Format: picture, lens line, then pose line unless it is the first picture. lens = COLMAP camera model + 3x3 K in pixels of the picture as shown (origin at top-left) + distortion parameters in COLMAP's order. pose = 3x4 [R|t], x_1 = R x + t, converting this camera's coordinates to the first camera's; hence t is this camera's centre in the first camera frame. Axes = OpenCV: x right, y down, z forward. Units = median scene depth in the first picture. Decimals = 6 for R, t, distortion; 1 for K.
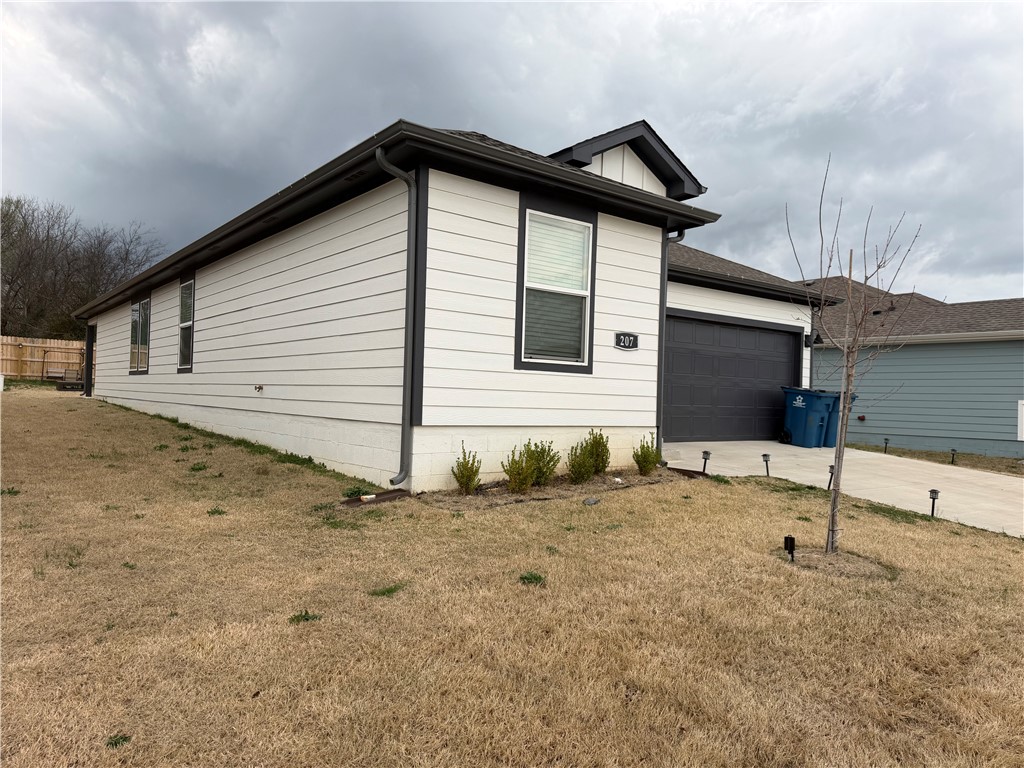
lens RADIAL K [[709.4, 0, 516.4], [0, 709.4, 388.3], [0, 0, 1]] dist [0.095697, -0.141986]
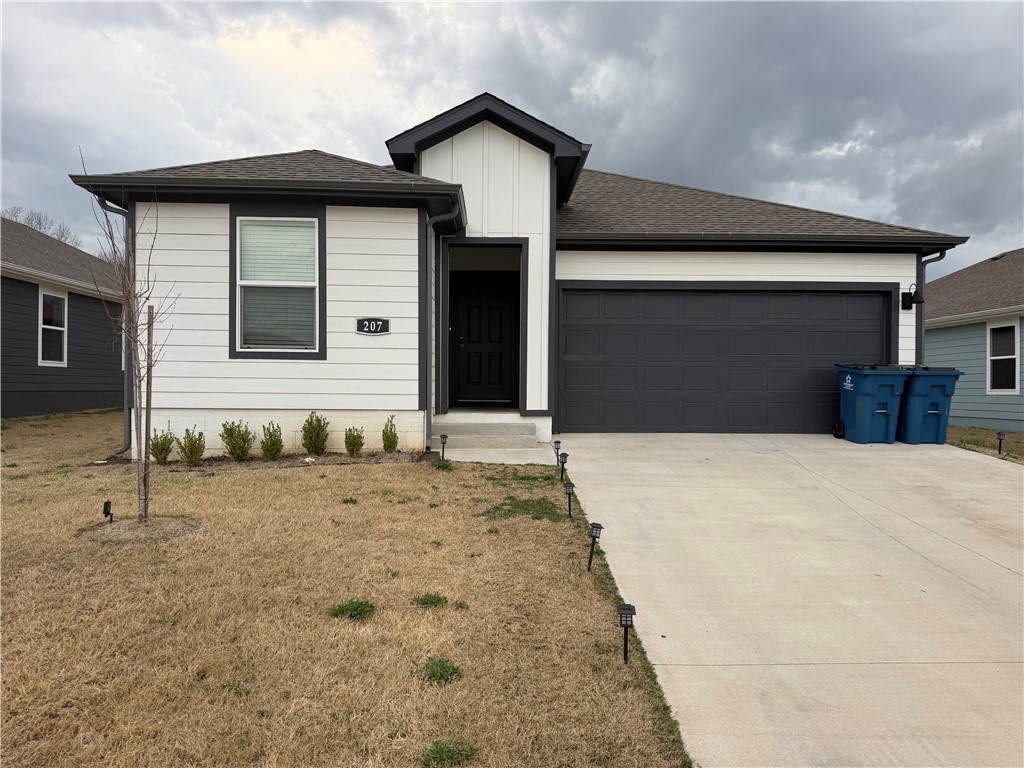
lens RADIAL K [[709.4, 0, 516.4], [0, 709.4, 388.3], [0, 0, 1]] dist [0.095697, -0.141986]
pose [[0.814386, -0.029701, -0.579563, 0.948493], [0.026841, 0.999548, -0.013509, 0.043929], [0.579702, -0.004555, 0.814816, 0.300623]]
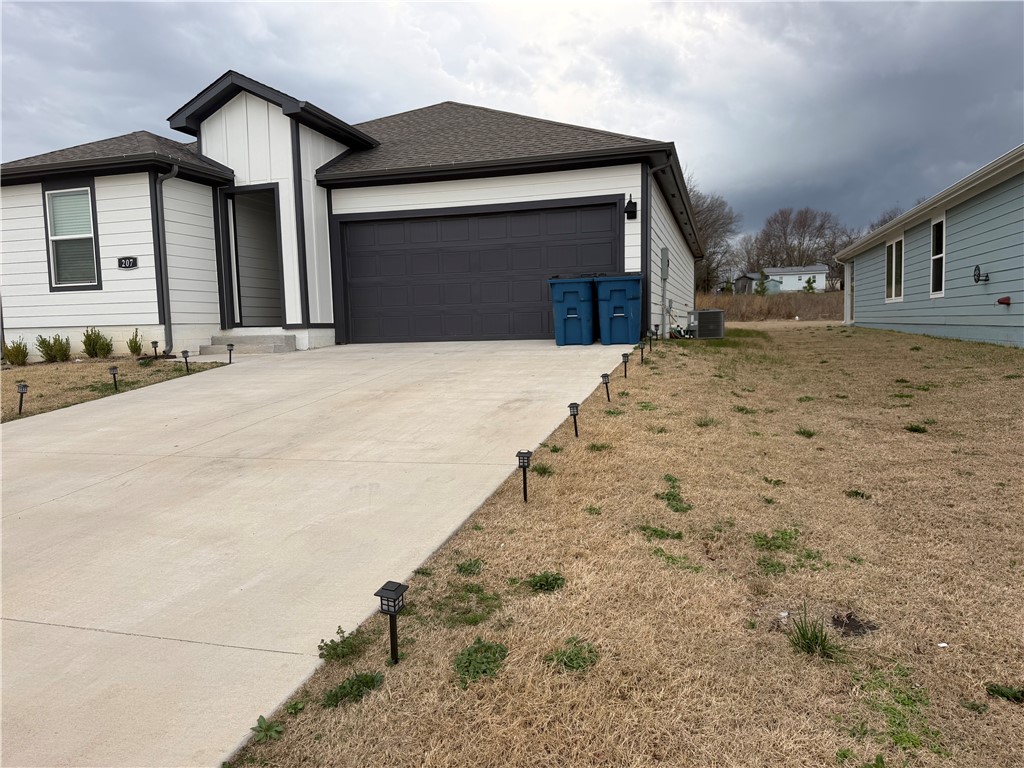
lens RADIAL K [[709.4, 0, 516.4], [0, 709.4, 388.3], [0, 0, 1]] dist [0.095697, -0.141986]
pose [[0.588632, 0.020511, -0.808141, 1.811221], [0.053283, 0.996520, 0.064102, 0.132393], [0.806643, -0.080793, 0.585490, 0.802094]]
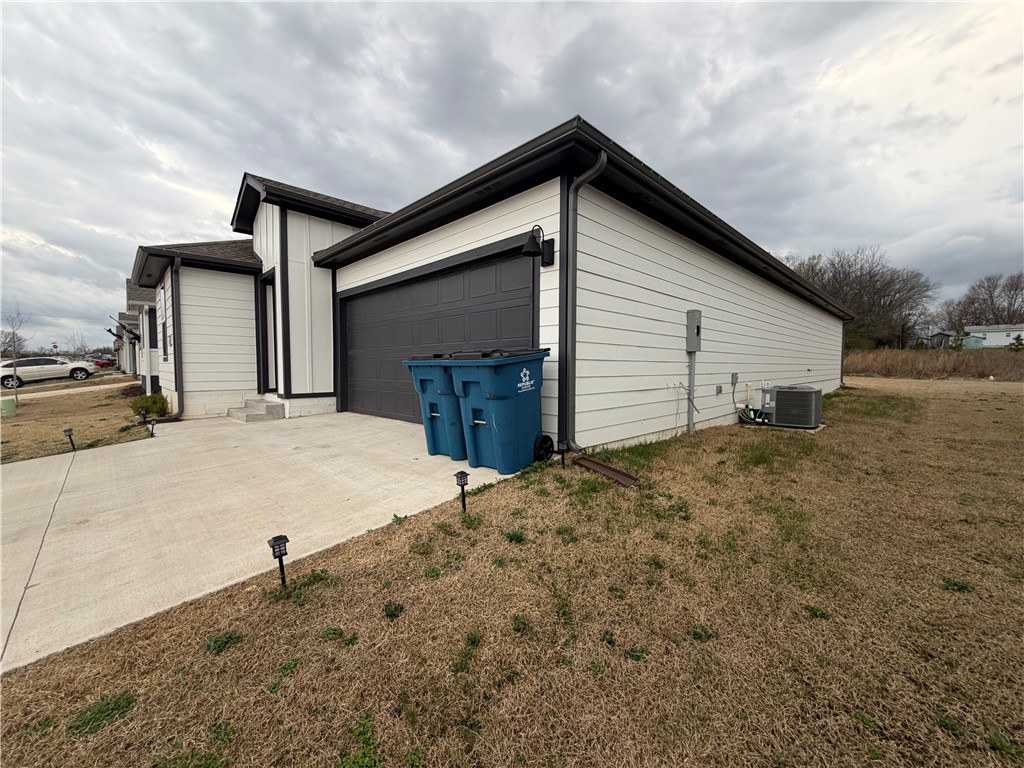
lens RADIAL K [[406.5, 0, 510.1], [0, 406.5, 385.3], [0, 0, 1]] dist [0.001985, 0.000012]
pose [[0.118488, 0.011422, -0.992890, 1.278971], [0.012154, 0.999842, 0.012952, 0.040242], [0.992881, -0.013602, 0.118330, 1.765585]]
